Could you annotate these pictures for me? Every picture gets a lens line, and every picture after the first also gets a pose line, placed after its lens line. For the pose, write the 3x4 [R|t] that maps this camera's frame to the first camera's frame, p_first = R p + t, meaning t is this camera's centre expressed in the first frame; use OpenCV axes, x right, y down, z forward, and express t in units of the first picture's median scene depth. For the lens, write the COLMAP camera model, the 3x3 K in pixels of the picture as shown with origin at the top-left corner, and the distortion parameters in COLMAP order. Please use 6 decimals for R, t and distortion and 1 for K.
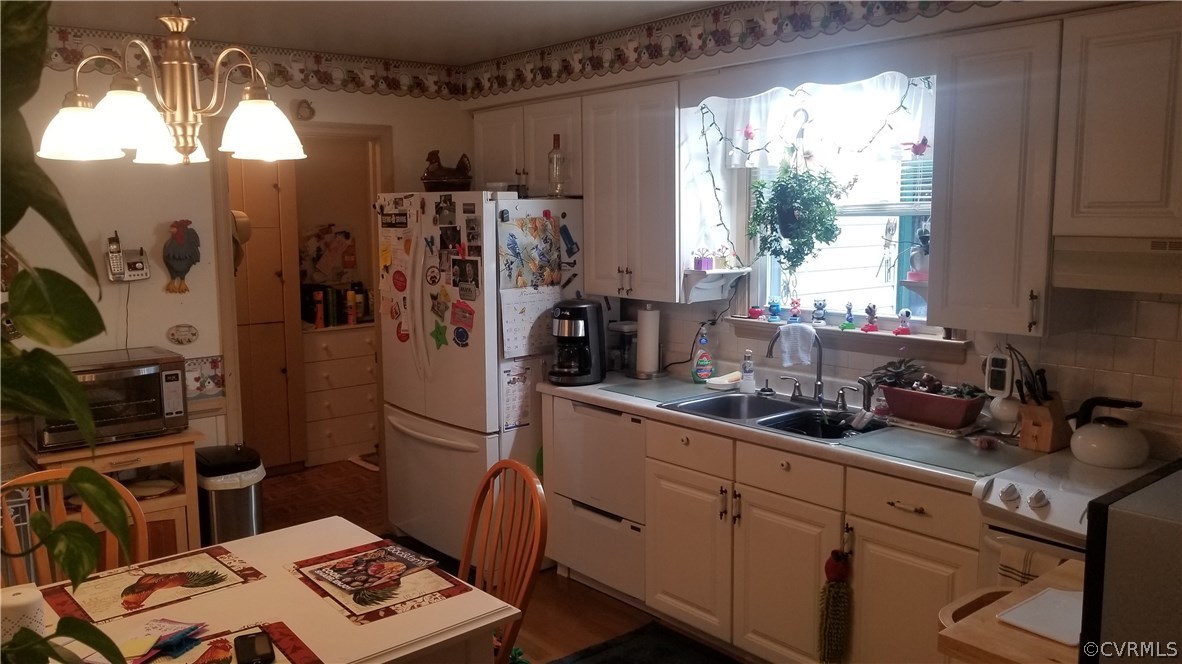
lens RADIAL K [[927.8, 0, 564.9], [0, 927.8, 342.9], [0, 0, 1]] dist [0.007027, -0.021070]
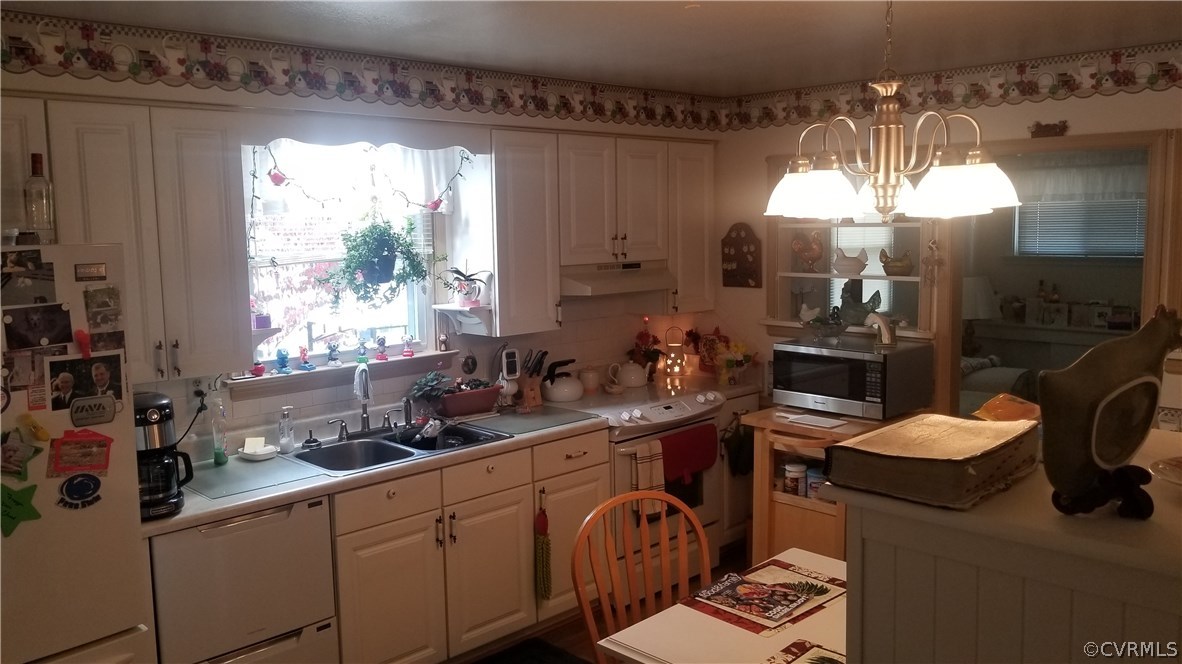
lens RADIAL K [[927.8, 0, 590.1], [0, 927.8, 331.4], [0, 0, 1]] dist [0.007027, -0.021070]
pose [[-0.094847, -0.109186, 0.989486, -0.919837], [0.155515, 0.980138, 0.123061, -0.164779], [-0.983270, 0.165551, -0.075983, 0.922295]]
